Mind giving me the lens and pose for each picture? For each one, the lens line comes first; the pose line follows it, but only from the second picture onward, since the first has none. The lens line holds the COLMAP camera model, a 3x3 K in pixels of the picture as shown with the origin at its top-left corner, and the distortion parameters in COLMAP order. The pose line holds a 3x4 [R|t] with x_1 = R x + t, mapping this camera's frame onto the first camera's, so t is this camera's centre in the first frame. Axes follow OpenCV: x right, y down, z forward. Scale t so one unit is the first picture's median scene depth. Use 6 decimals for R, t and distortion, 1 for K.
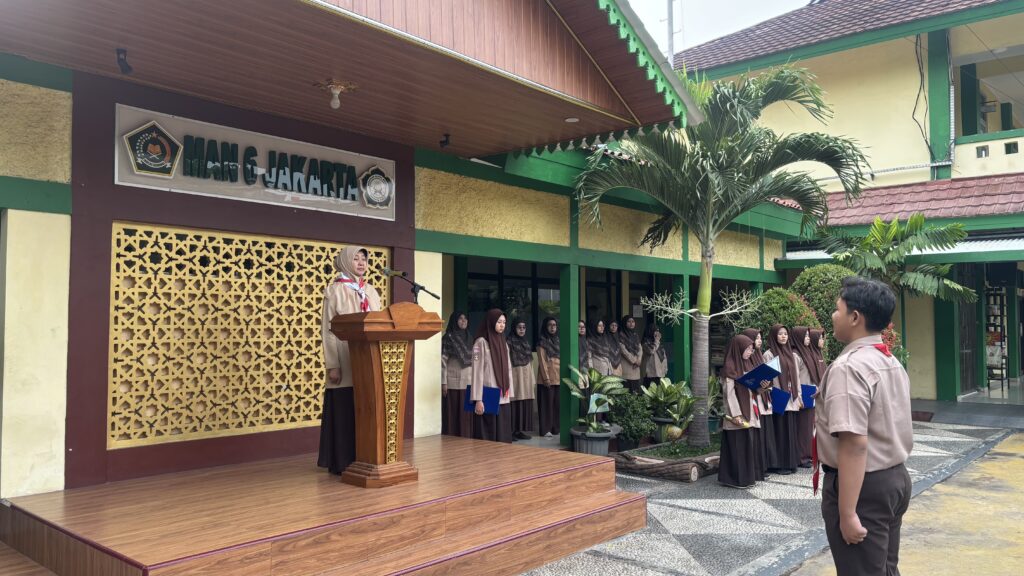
lens RADIAL K [[778.8, 0, 512.0], [0, 778.8, 288.0], [0, 0, 1]] dist [0.001909, 0.001000]
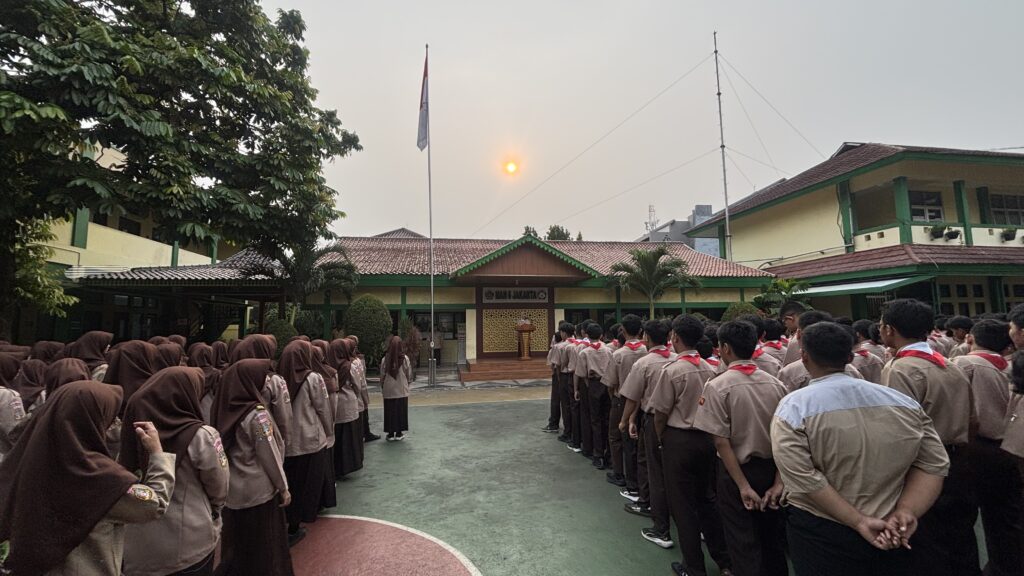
lens RADIAL K [[396.5, 0, 512.0], [0, 396.5, 288.0], [0, 0, 1]] dist [0.000137, 0.000008]
pose [[0.786715, -0.071995, -0.613103, 1.017957], [0.043585, 0.997175, -0.061168, -0.044694], [0.615775, 0.021399, 0.787631, -0.790004]]
